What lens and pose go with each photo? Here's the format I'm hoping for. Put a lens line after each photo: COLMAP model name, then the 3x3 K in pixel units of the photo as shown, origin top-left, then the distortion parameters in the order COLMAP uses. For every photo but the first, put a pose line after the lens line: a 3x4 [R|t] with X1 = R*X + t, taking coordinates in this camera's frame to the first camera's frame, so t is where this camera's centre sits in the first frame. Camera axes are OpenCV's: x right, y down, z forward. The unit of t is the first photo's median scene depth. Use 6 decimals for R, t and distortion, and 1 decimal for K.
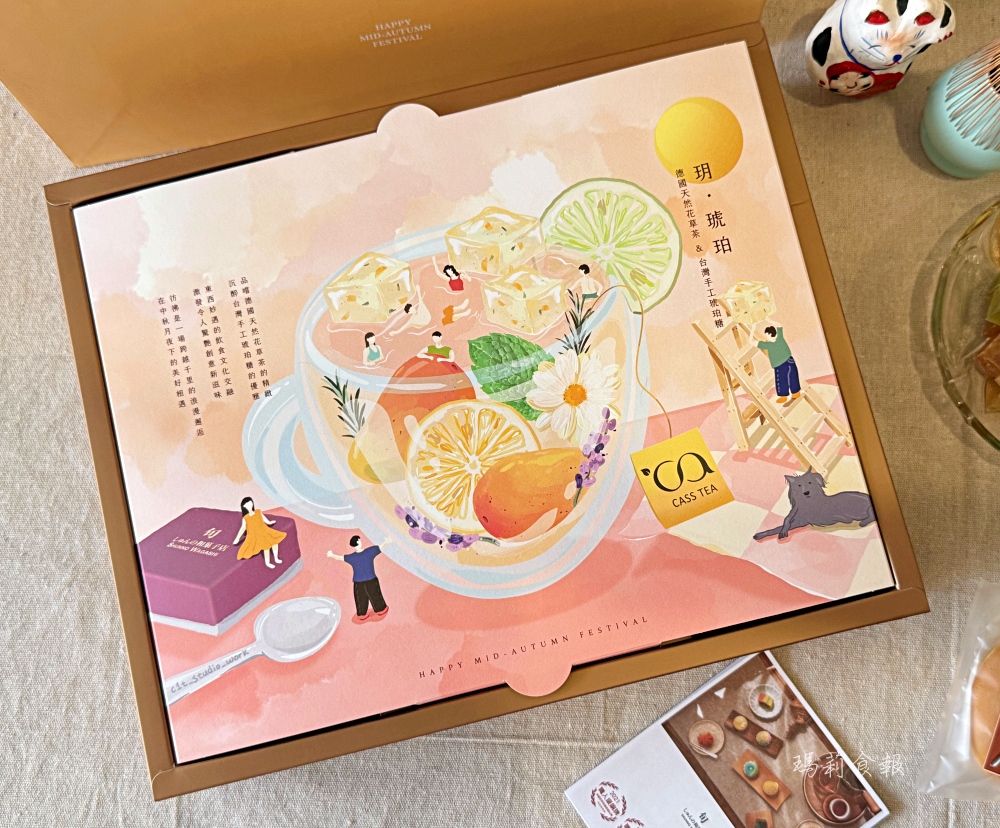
lens RADIAL K [[1271.3, 0, 502.3], [0, 1271.3, 413.9], [0, 0, 1]] dist [-0.096724, 0.000000]
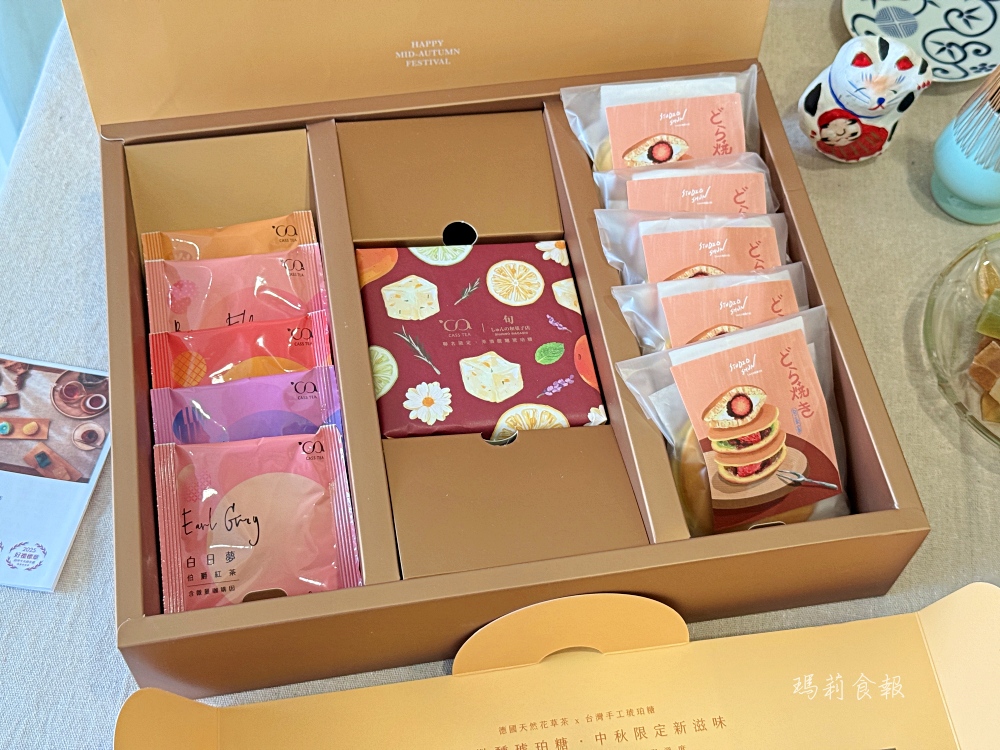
lens RADIAL K [[1394.2, 0, 499.4], [0, 1394.2, 375.0], [0, 0, 1]] dist [-0.095781, 0.000000]
pose [[0.997248, 0.073932, 0.005593, -0.008061], [-0.066085, 0.920523, -0.385058, 0.412875], [-0.033617, 0.383628, 0.922876, -0.017031]]
